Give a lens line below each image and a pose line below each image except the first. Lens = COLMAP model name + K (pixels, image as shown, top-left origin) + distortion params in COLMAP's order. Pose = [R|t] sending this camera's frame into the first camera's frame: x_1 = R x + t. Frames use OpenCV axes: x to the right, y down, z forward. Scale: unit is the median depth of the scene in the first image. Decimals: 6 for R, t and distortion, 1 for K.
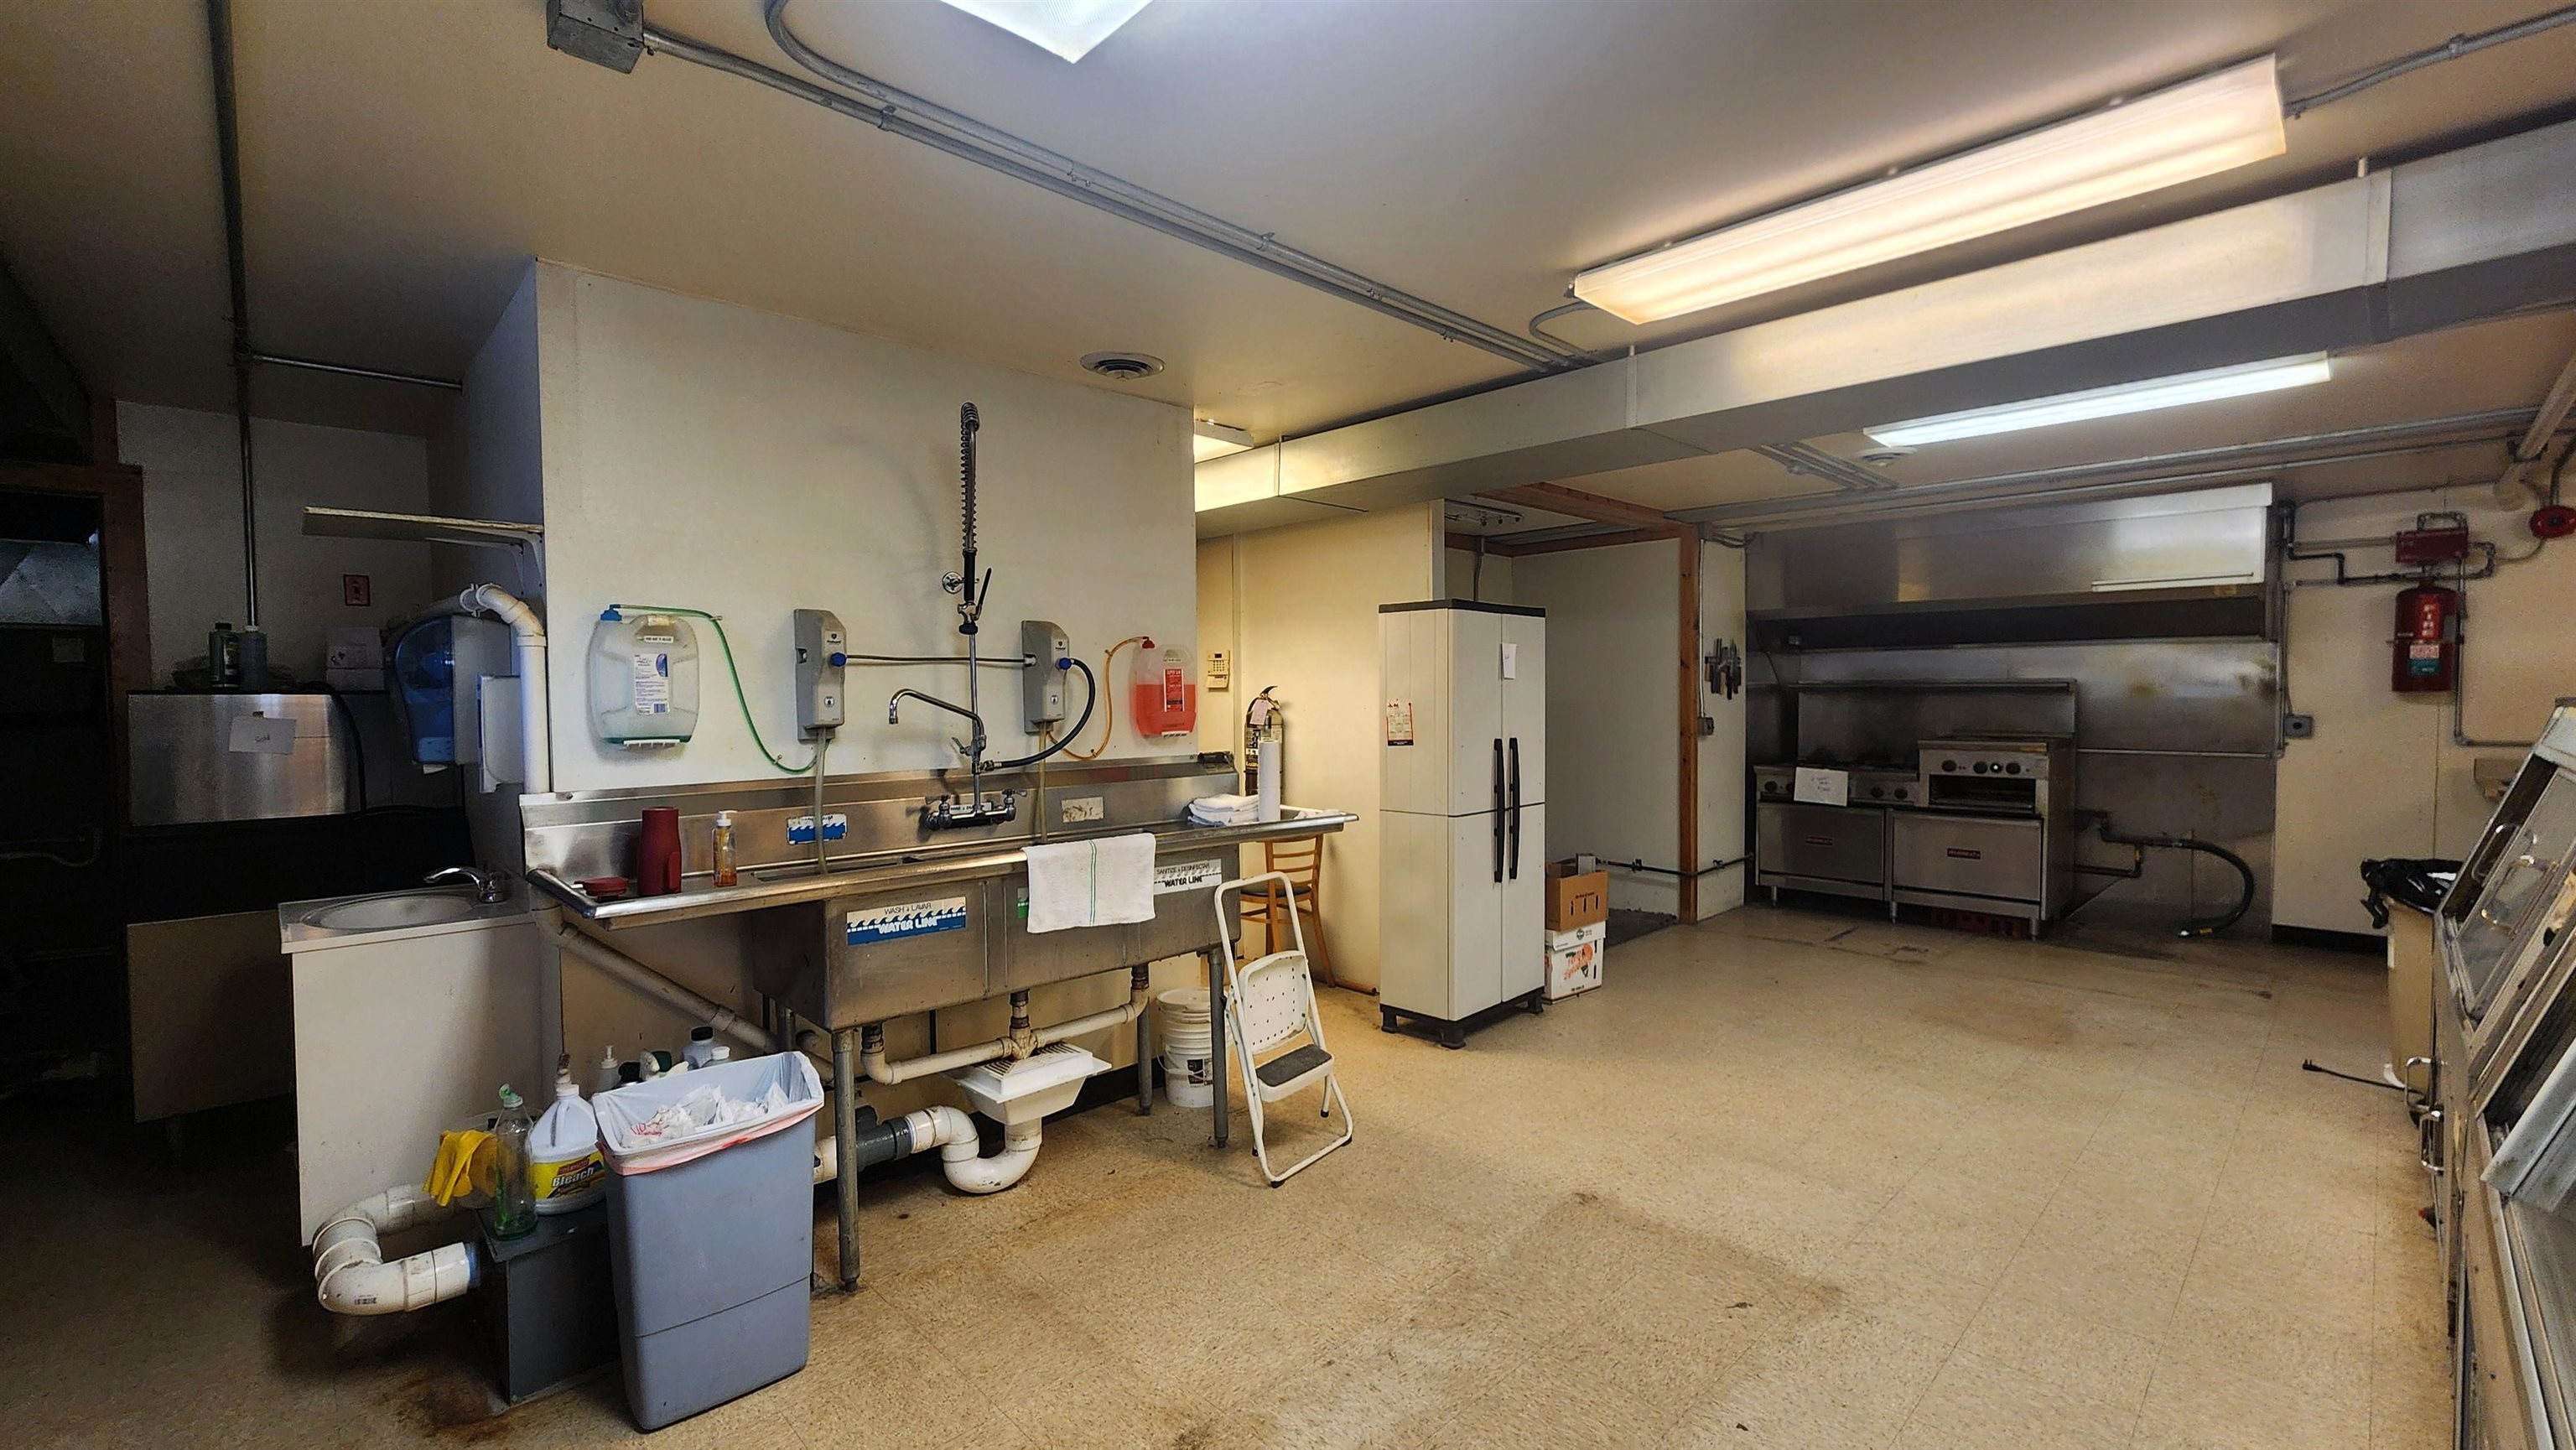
lens RADIAL K [[1045.3, 0, 1294.1], [0, 1045.3, 735.9], [0, 0, 1]] dist [0.000814, -0.000115]
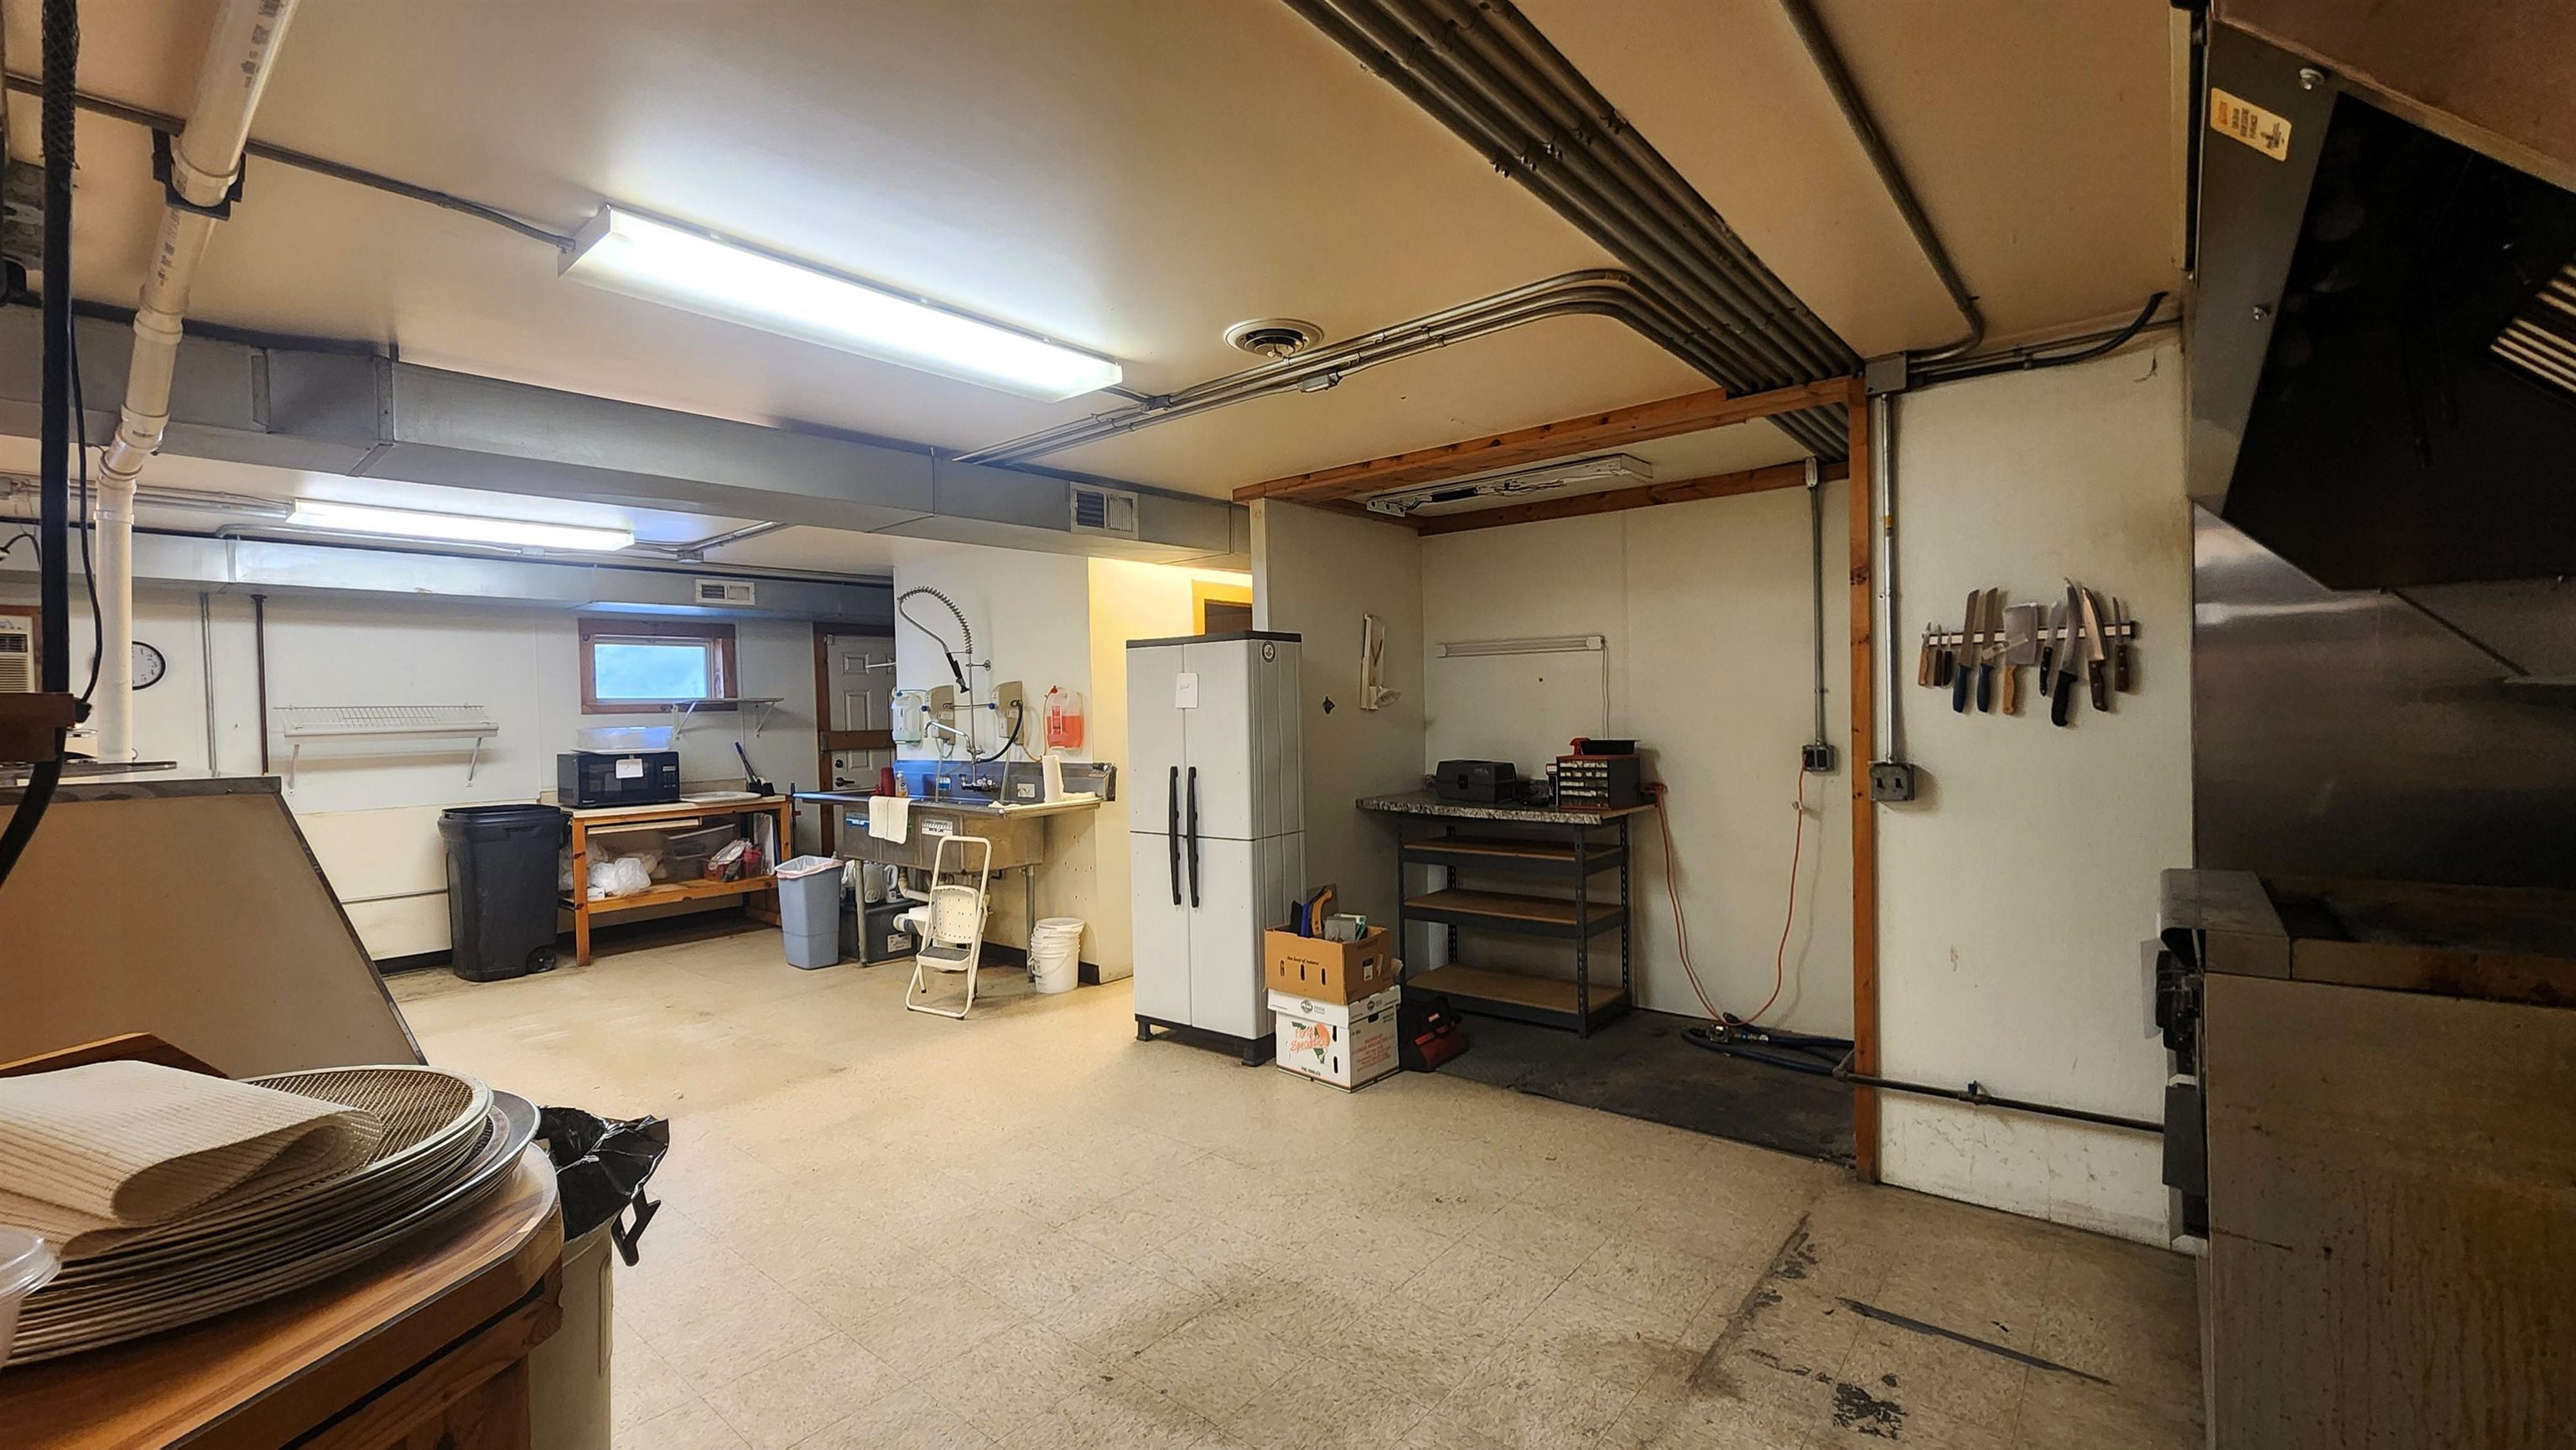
lens RADIAL K [[1045.3, 0, 1297.7], [0, 1045.3, 722.8], [0, 0, 1]] dist [0.000814, -0.000115]
pose [[0.111273, 0.014648, -0.993682, 1.222346], [-0.015038, 0.999802, 0.013054, -0.055495], [0.993676, 0.013490, 0.111471, 0.987323]]
